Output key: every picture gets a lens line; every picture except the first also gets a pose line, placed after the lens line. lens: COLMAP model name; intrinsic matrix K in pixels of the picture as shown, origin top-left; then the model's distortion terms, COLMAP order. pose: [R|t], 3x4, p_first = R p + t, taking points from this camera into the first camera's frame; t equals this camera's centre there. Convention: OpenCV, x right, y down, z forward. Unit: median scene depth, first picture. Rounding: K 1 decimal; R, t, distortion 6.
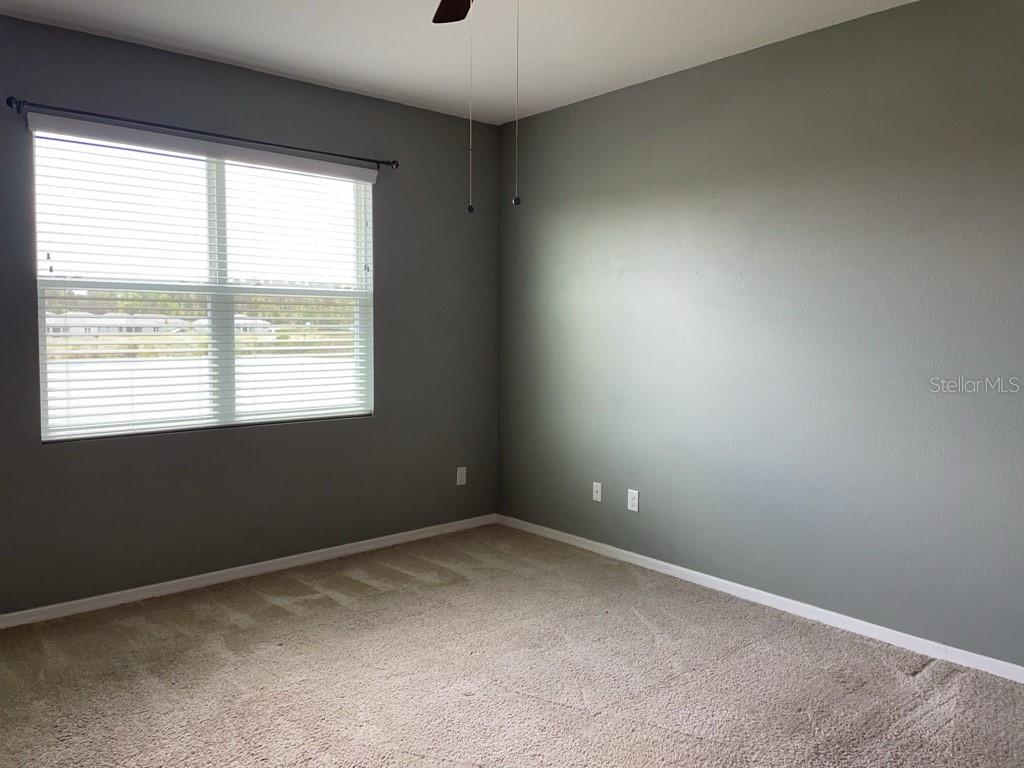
lens RADIAL K [[777.7, 0, 534.0], [0, 777.7, 371.5], [0, 0, 1]] dist [0.090218, -0.094566]
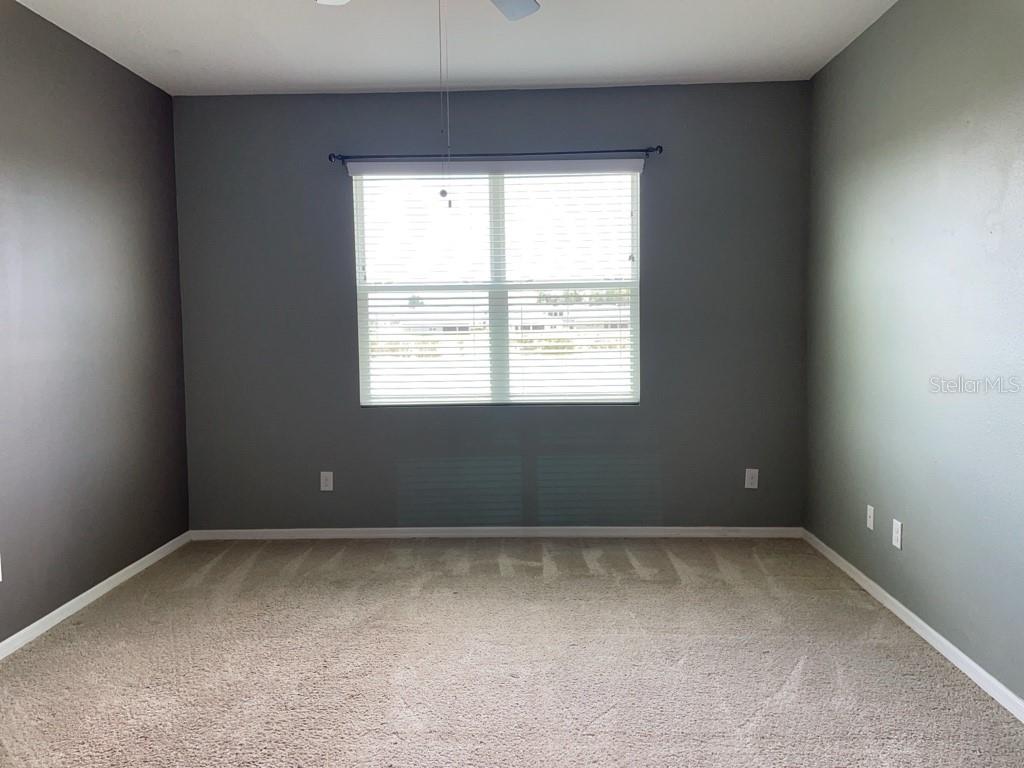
lens RADIAL K [[777.7, 0, 505.0], [0, 777.7, 372.9], [0, 0, 1]] dist [0.090218, -0.094566]
pose [[0.728954, 0.033535, -0.683740, 0.401637], [-0.024450, 0.999438, 0.022952, -0.003809], [0.684125, -0.000014, 0.729364, 0.168487]]
